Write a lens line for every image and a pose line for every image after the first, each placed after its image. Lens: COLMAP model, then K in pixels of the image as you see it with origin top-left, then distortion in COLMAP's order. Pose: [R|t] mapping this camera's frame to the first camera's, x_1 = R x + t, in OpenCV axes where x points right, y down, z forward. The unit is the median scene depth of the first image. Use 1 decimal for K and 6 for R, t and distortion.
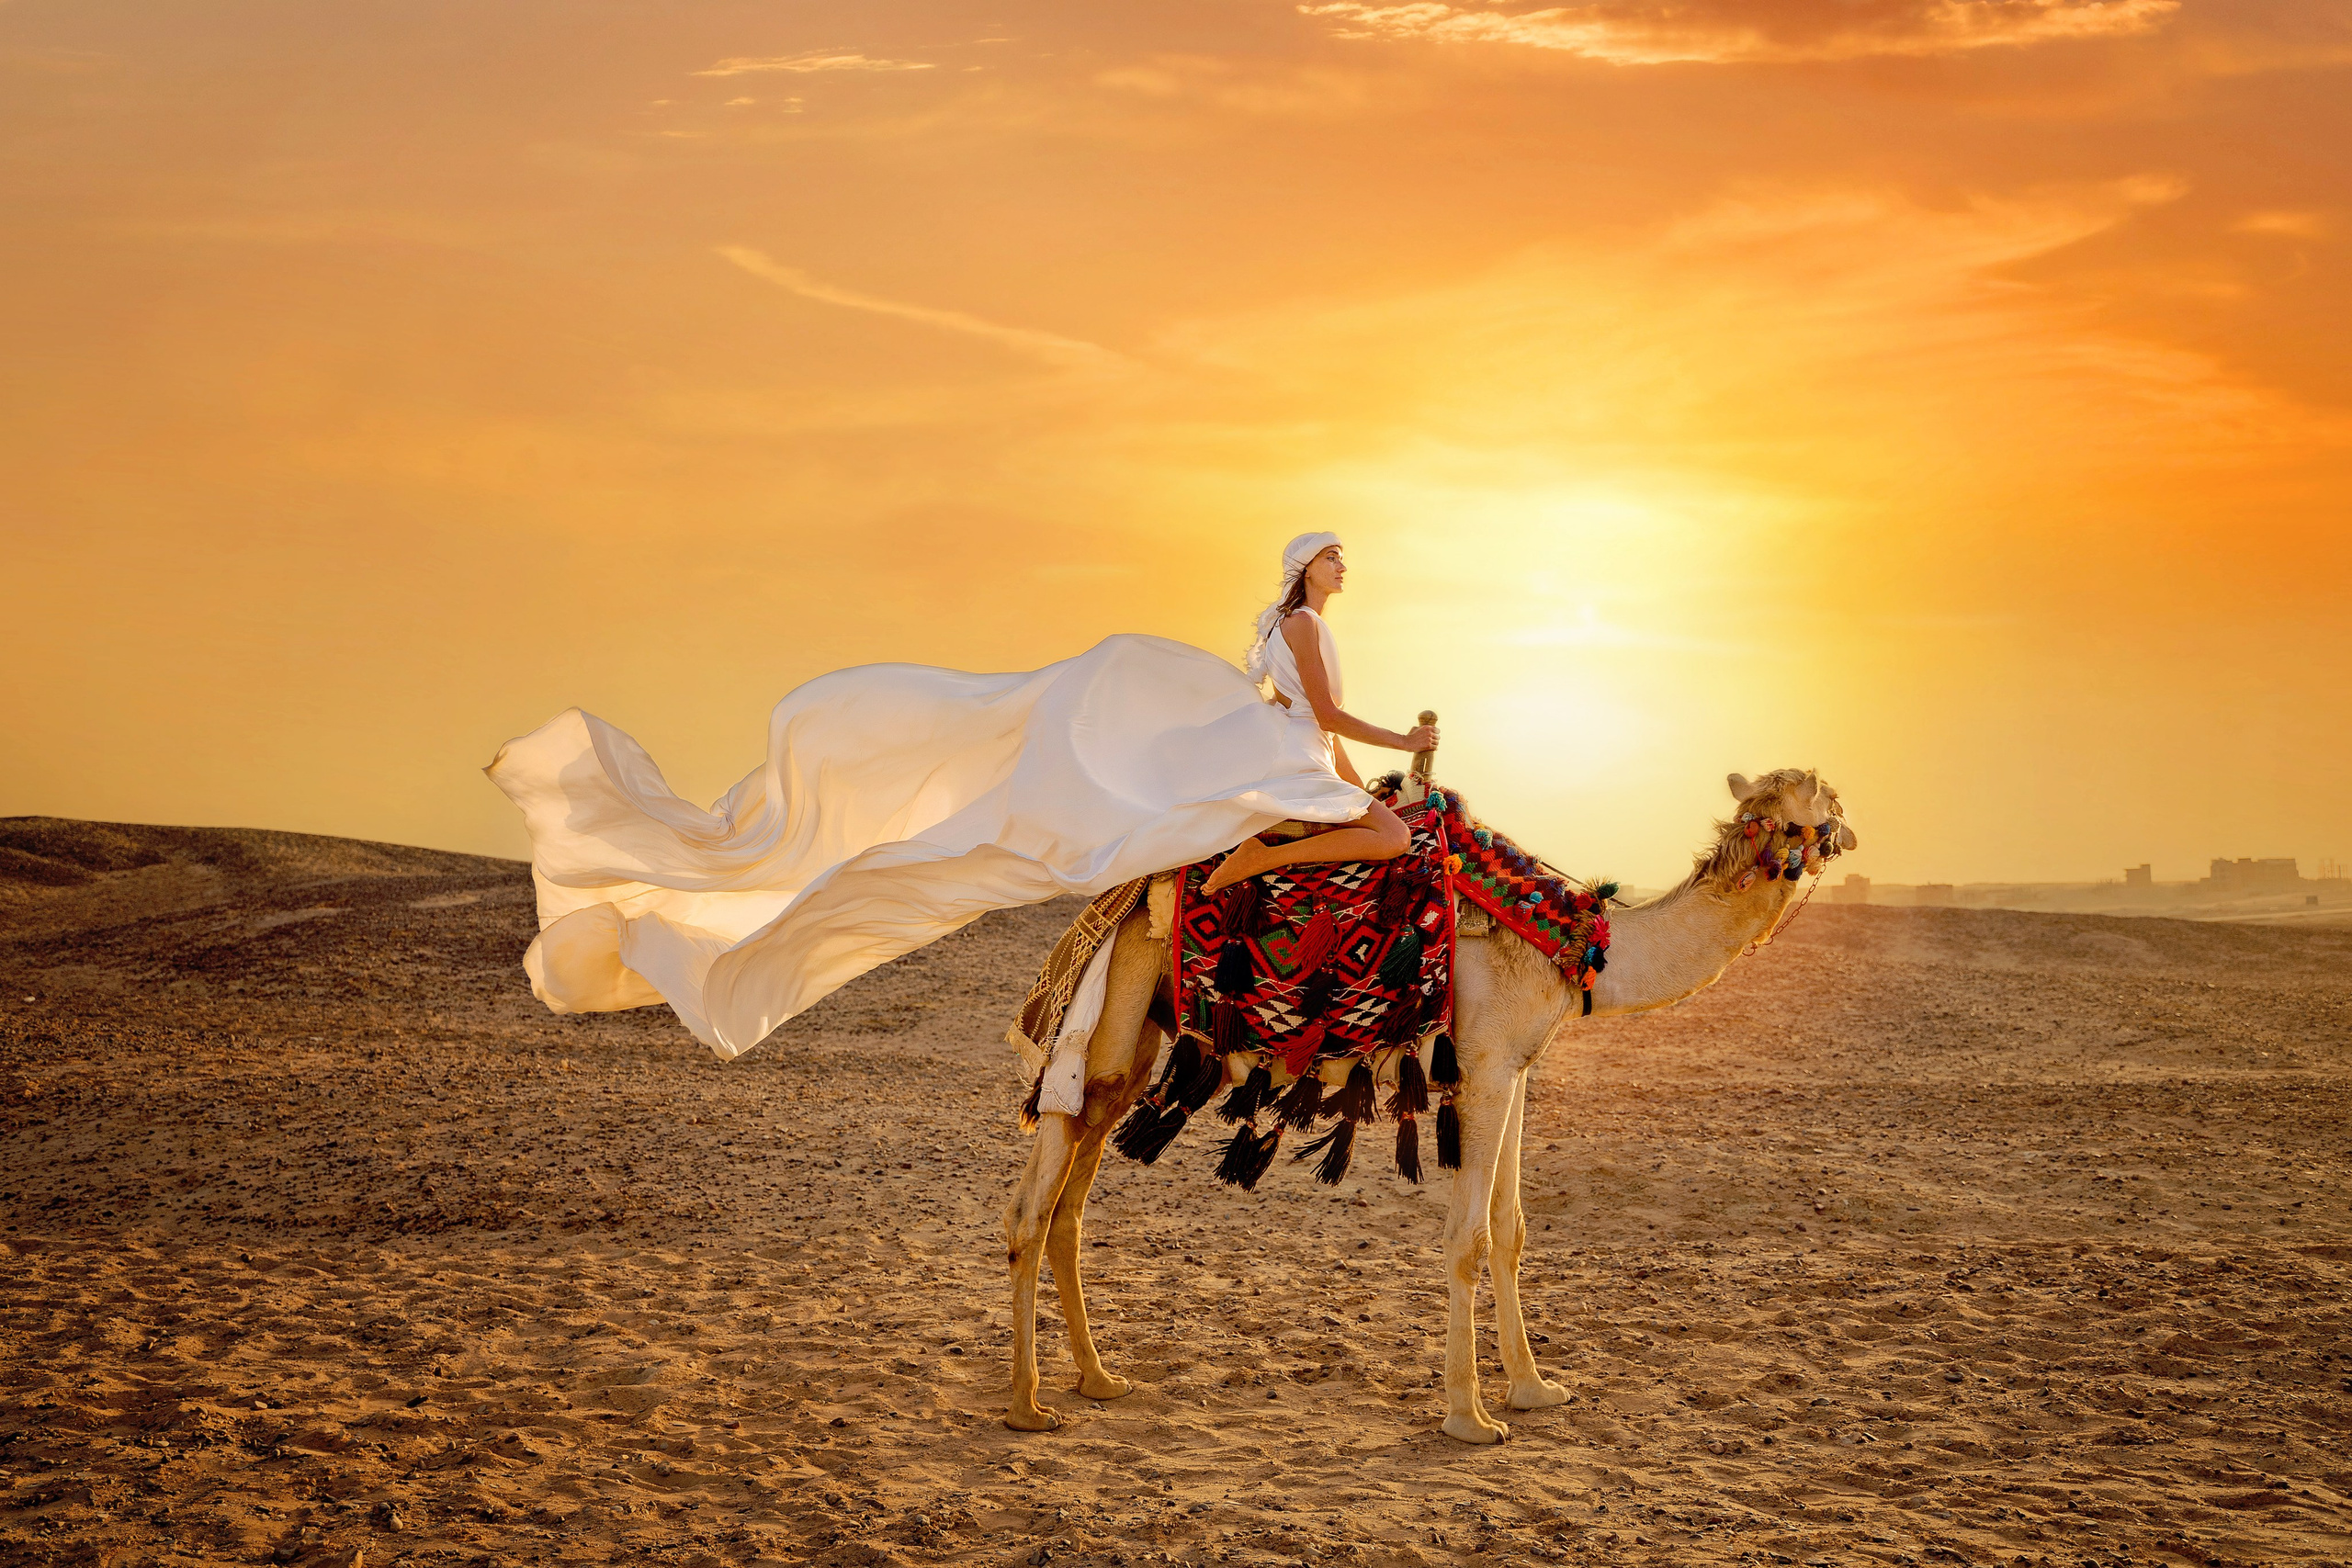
lens RADIAL K [[1960.7, 0, 1185.4], [0, 1960.7, 732.1], [0, 0, 1]] dist [-0.081931, 0.070915]
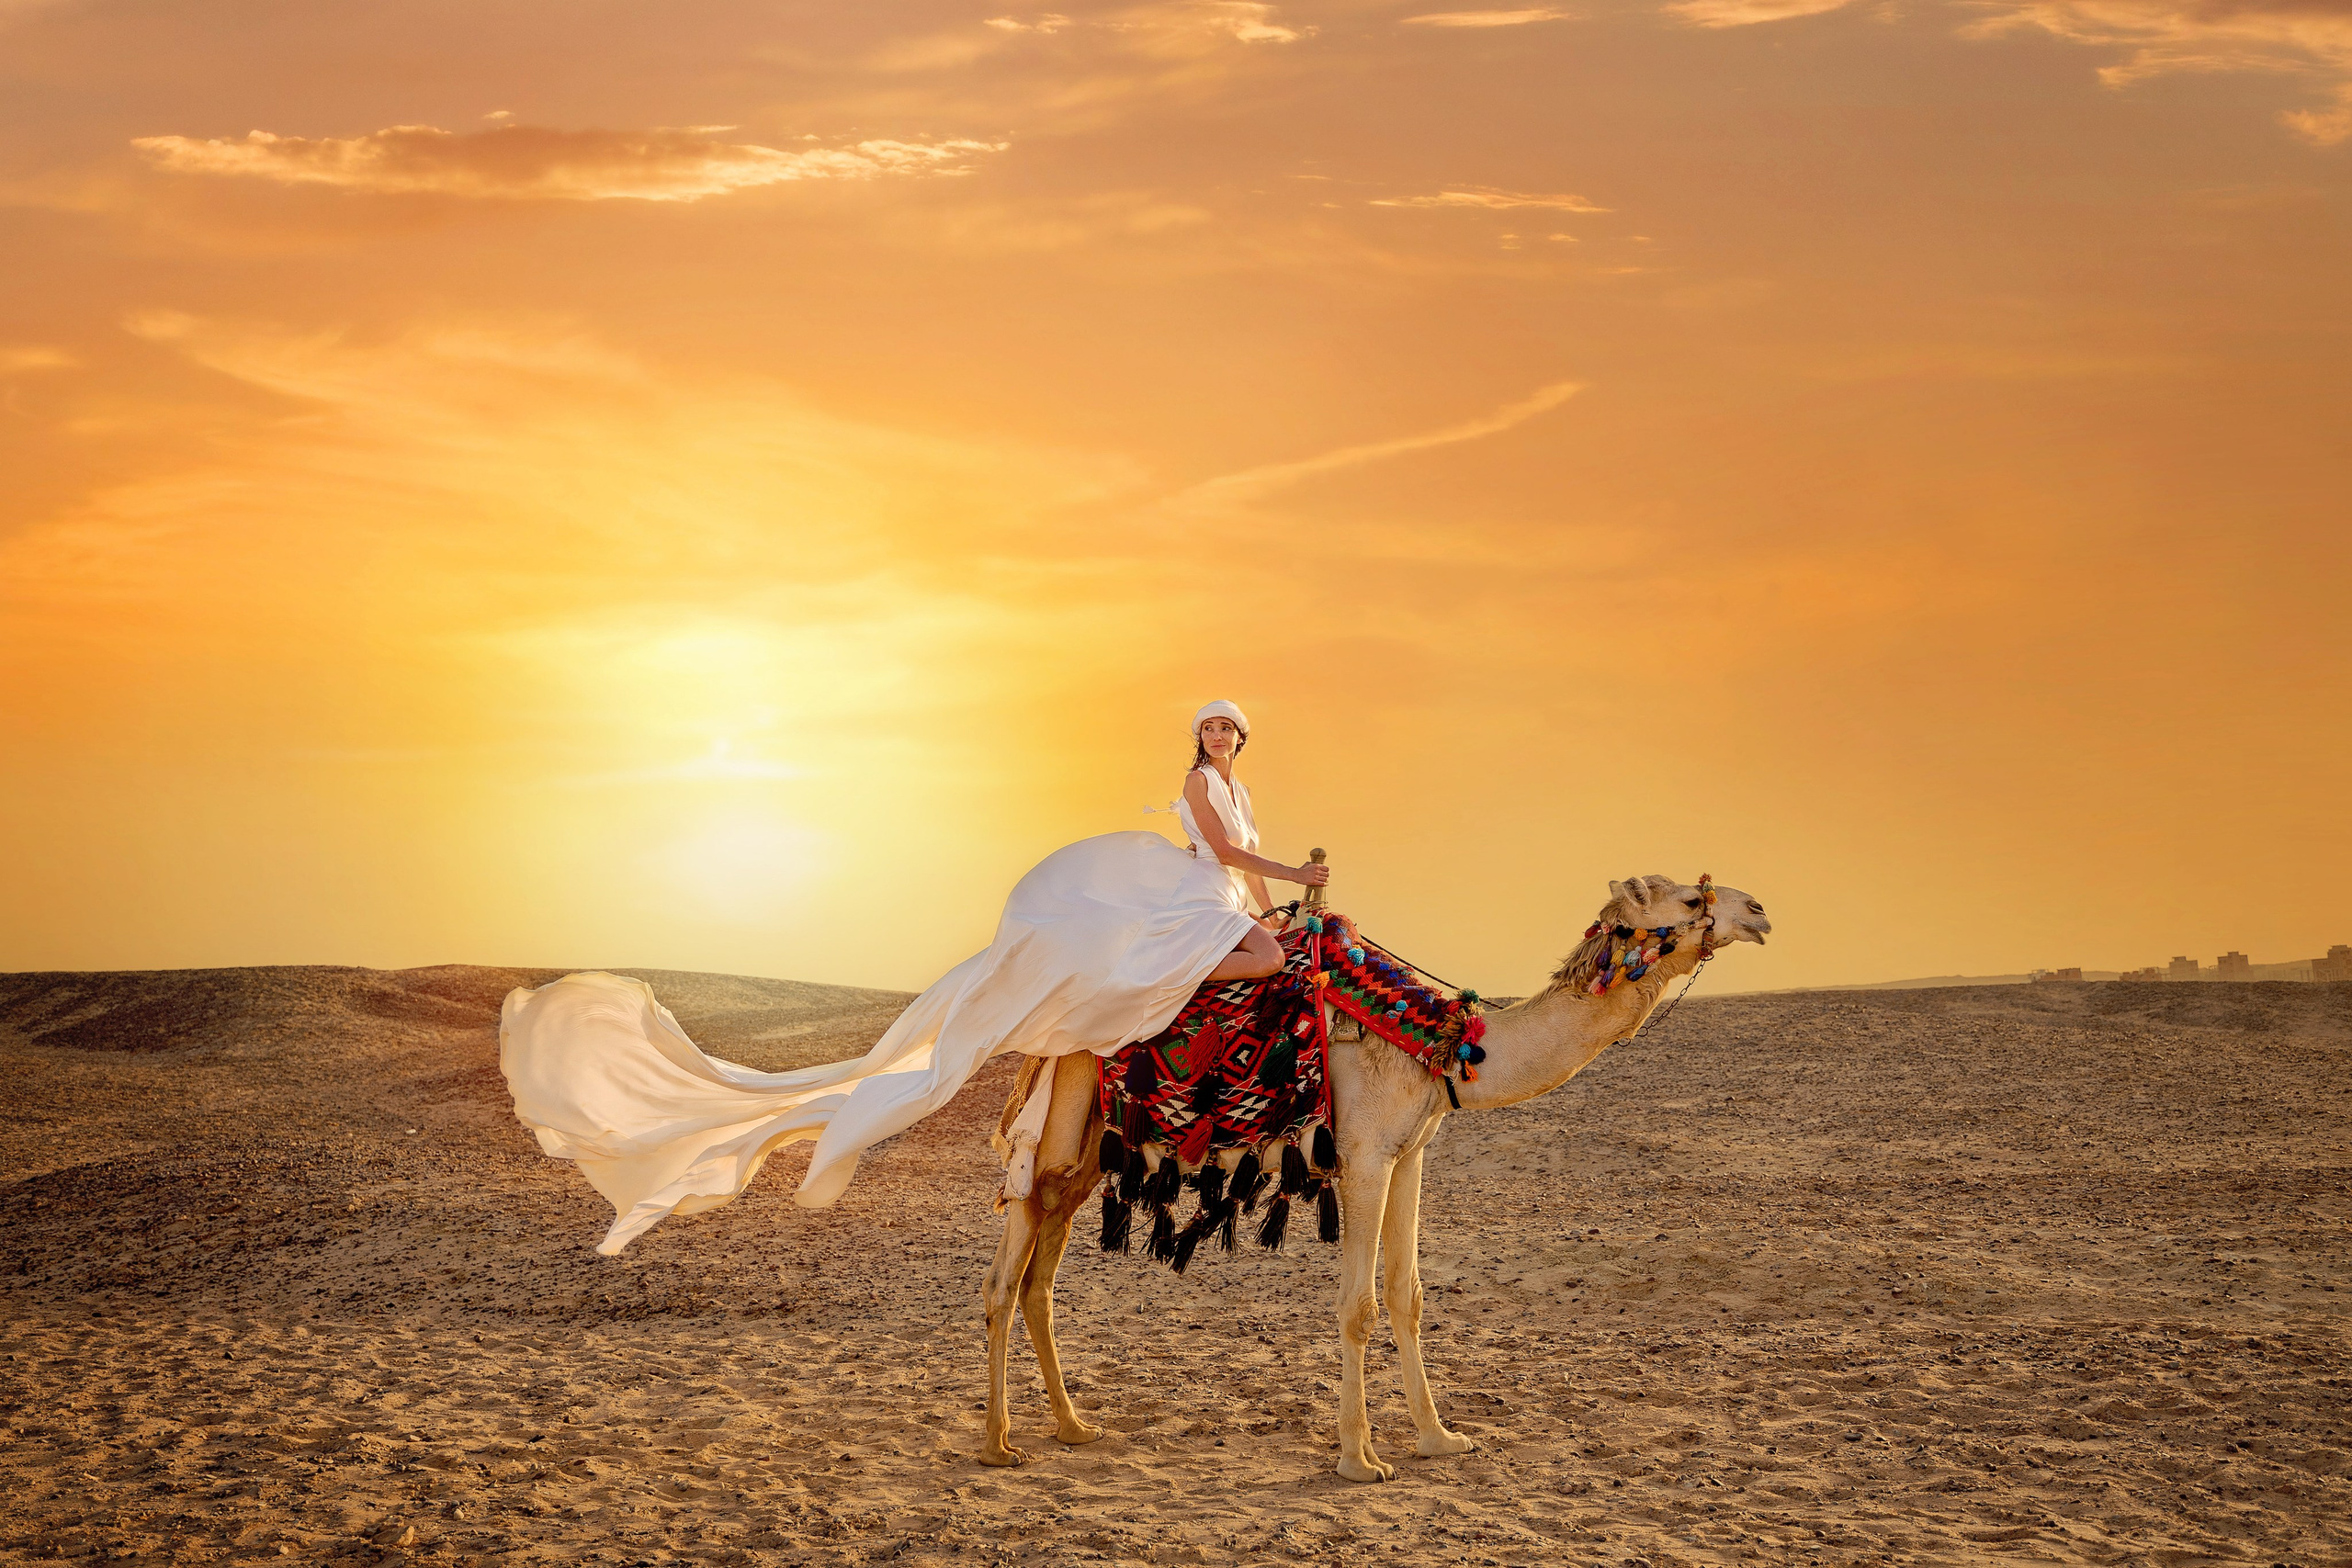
lens RADIAL K [[1996.7, 0, 1168.8], [0, 1996.7, 719.0], [0, 0, 1]] dist [-0.073905, 0.059130]
pose [[0.977354, -0.063304, -0.201922, 0.280498], [0.051101, 0.996570, -0.065091, -0.014075], [0.205350, 0.053298, 0.977236, -0.183198]]
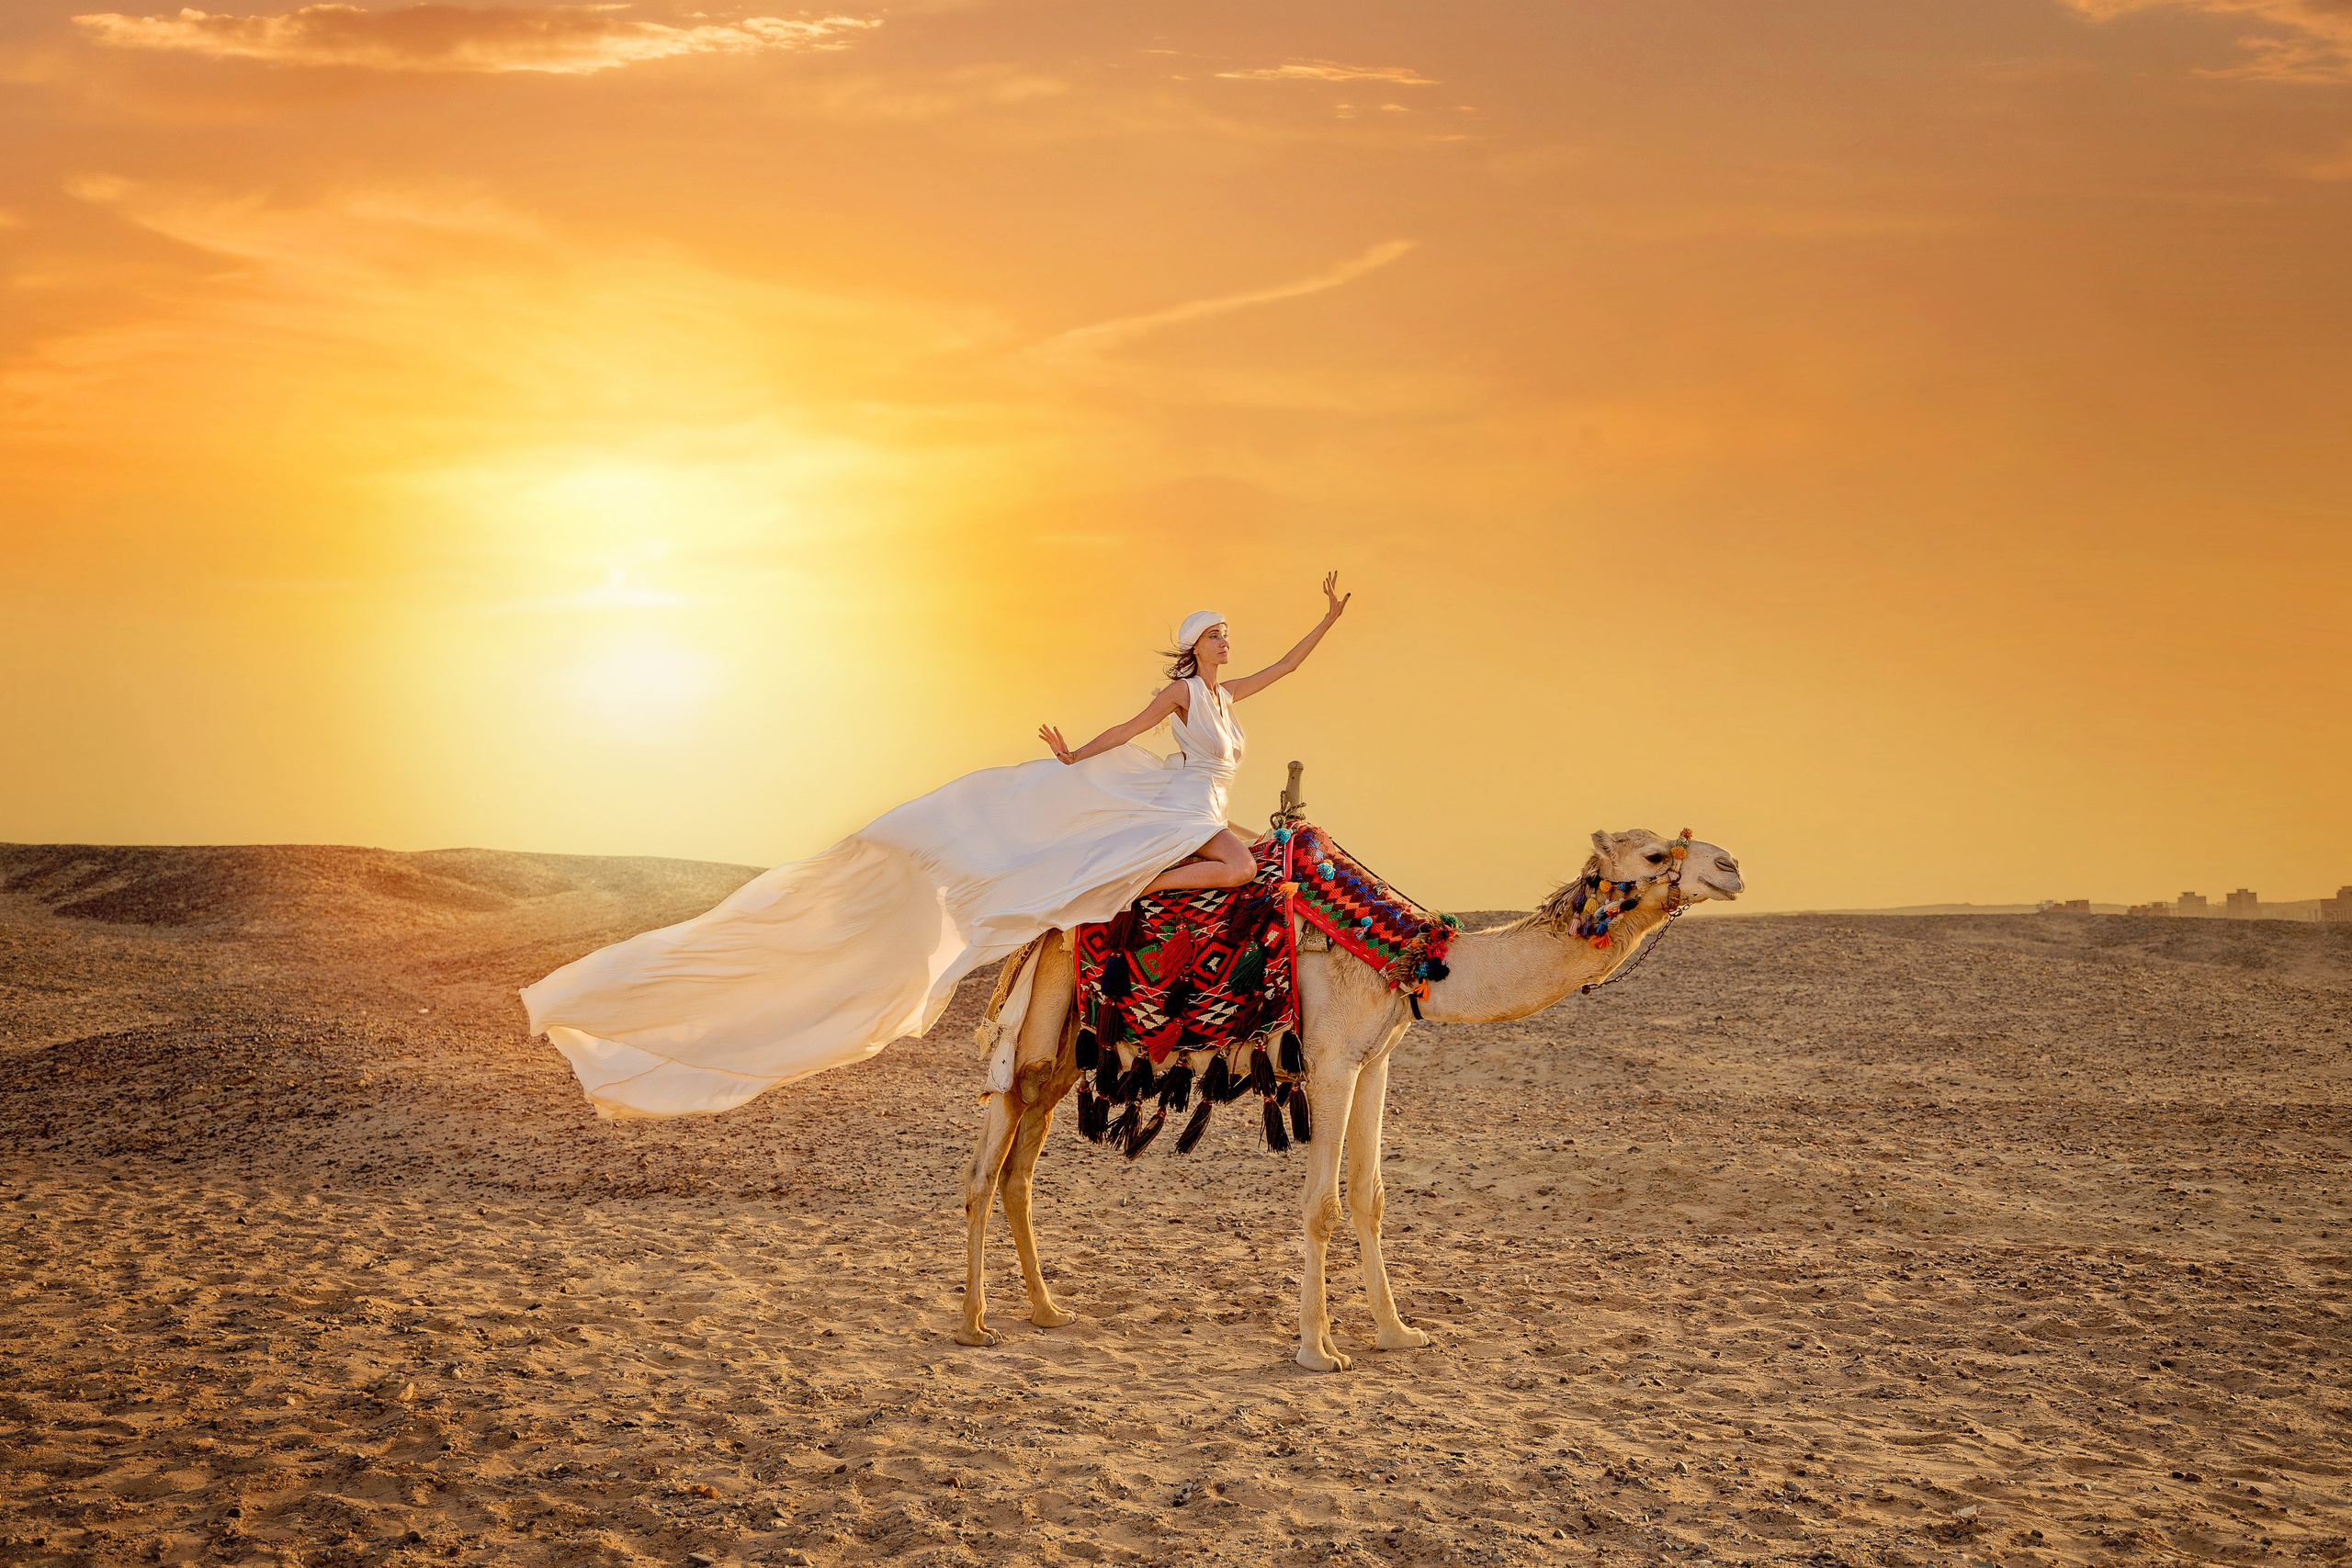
lens RADIAL K [[2014.4, 0, 1176.0], [0, 2014.4, 784.0], [0, 0, 1]] dist [-0.072524, 0.052609]
pose [[0.976687, -0.017912, -0.213920, 0.313359], [0.021938, 0.999624, 0.016459, -0.019346], [0.213545, -0.020769, 0.976712, -0.213109]]
